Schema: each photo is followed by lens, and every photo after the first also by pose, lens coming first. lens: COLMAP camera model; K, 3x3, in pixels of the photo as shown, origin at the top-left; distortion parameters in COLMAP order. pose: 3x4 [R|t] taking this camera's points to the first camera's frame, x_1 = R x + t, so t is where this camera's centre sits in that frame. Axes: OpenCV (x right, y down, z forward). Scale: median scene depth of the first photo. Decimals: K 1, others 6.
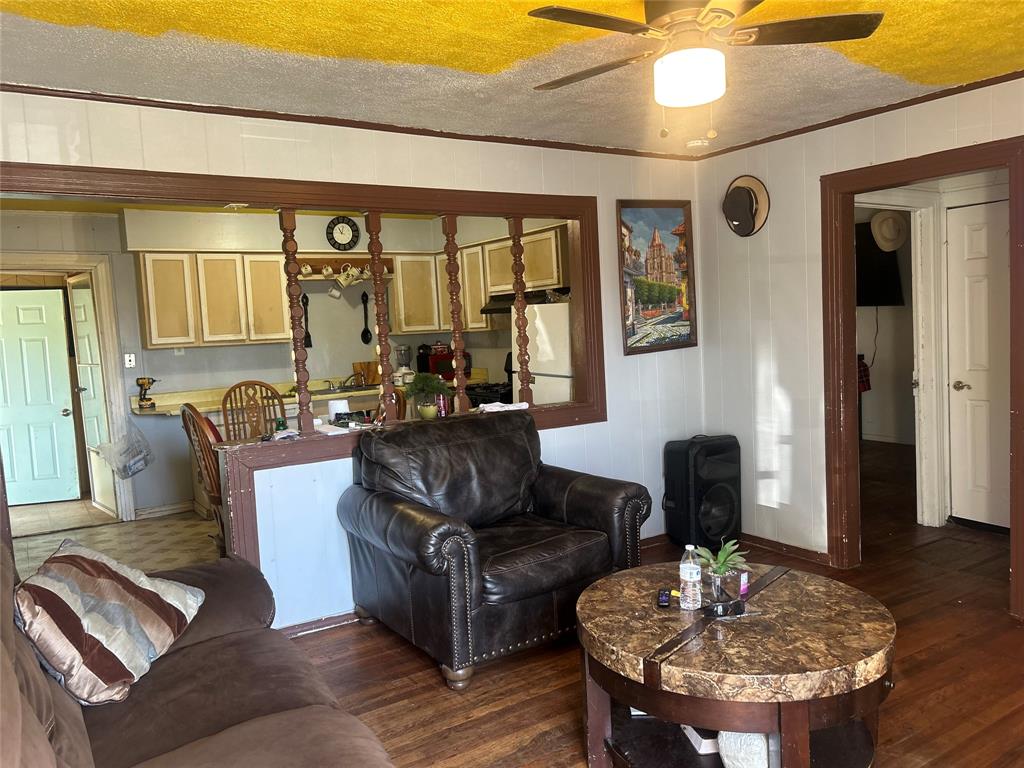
lens RADIAL K [[775.6, 0, 510.2], [0, 775.6, 382.5], [0, 0, 1]] dist [0.044378, -0.016165]
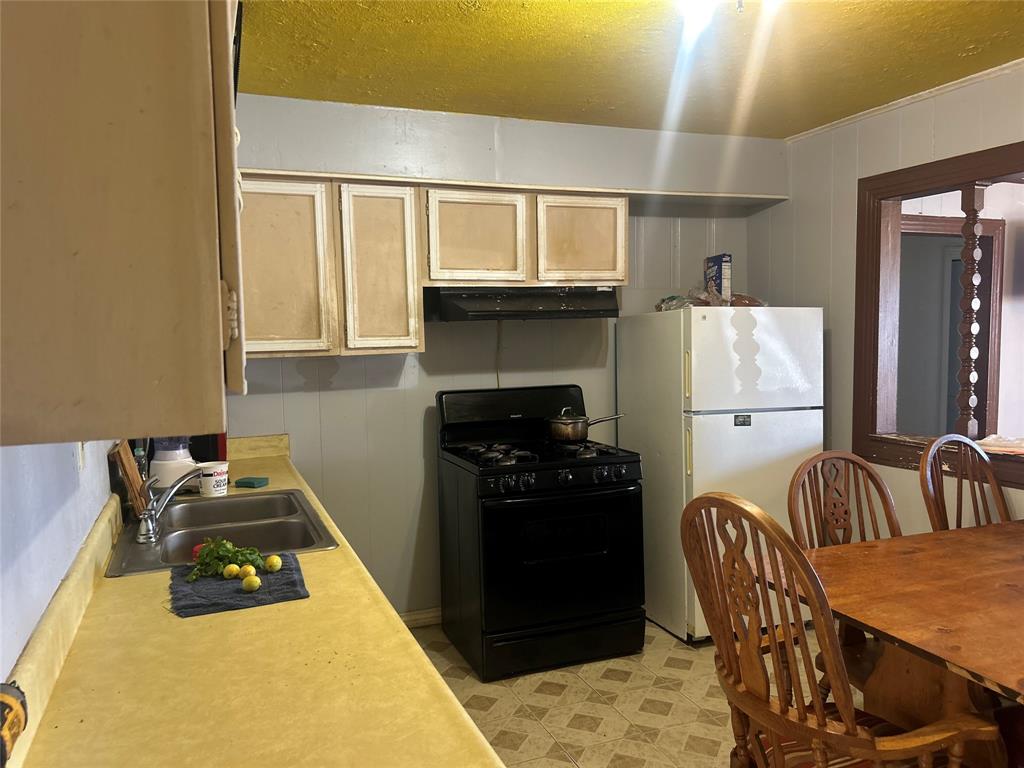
lens RADIAL K [[775.6, 0, 507.8], [0, 775.6, 383.2], [0, 0, 1]] dist [0.044378, -0.016165]
pose [[0.200721, -0.021703, 0.979408, -0.547037], [0.087270, 0.996176, 0.004190, -0.045452], [-0.975754, 0.084632, 0.201848, 0.869945]]
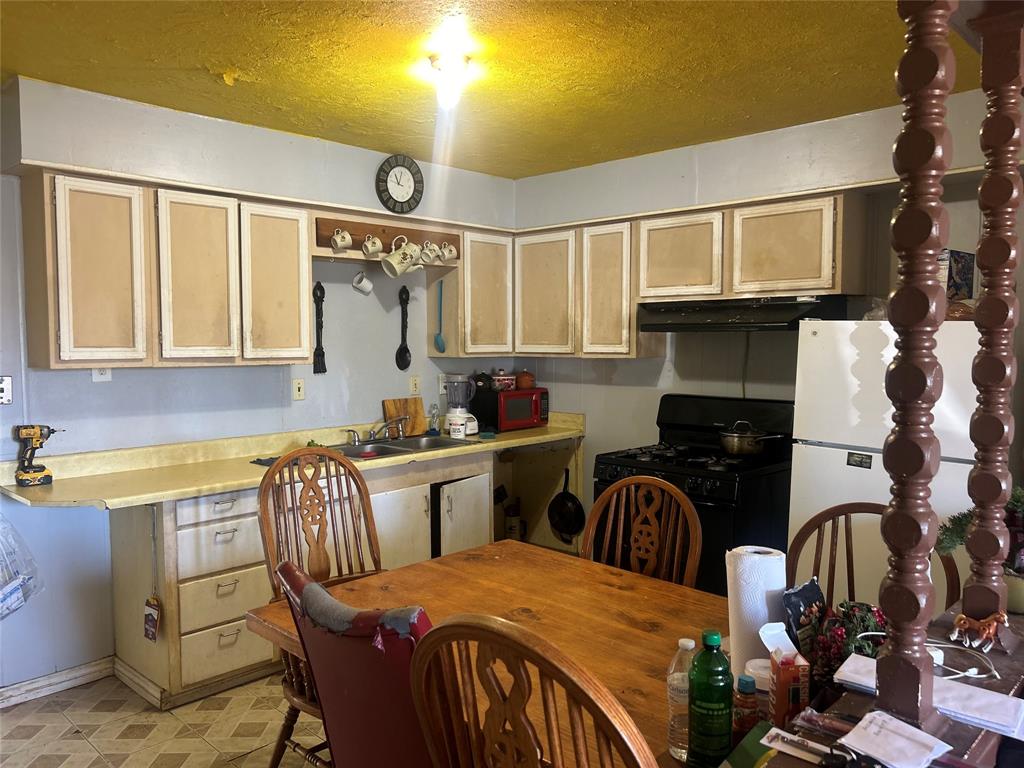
lens RADIAL K [[775.6, 0, 505.2], [0, 775.6, 389.5], [0, 0, 1]] dist [0.044378, -0.016165]
pose [[0.975877, 0.034438, 0.215589, -0.271721], [-0.031200, 0.999344, -0.018407, -0.028451], [-0.216081, 0.011236, 0.976311, 0.426604]]
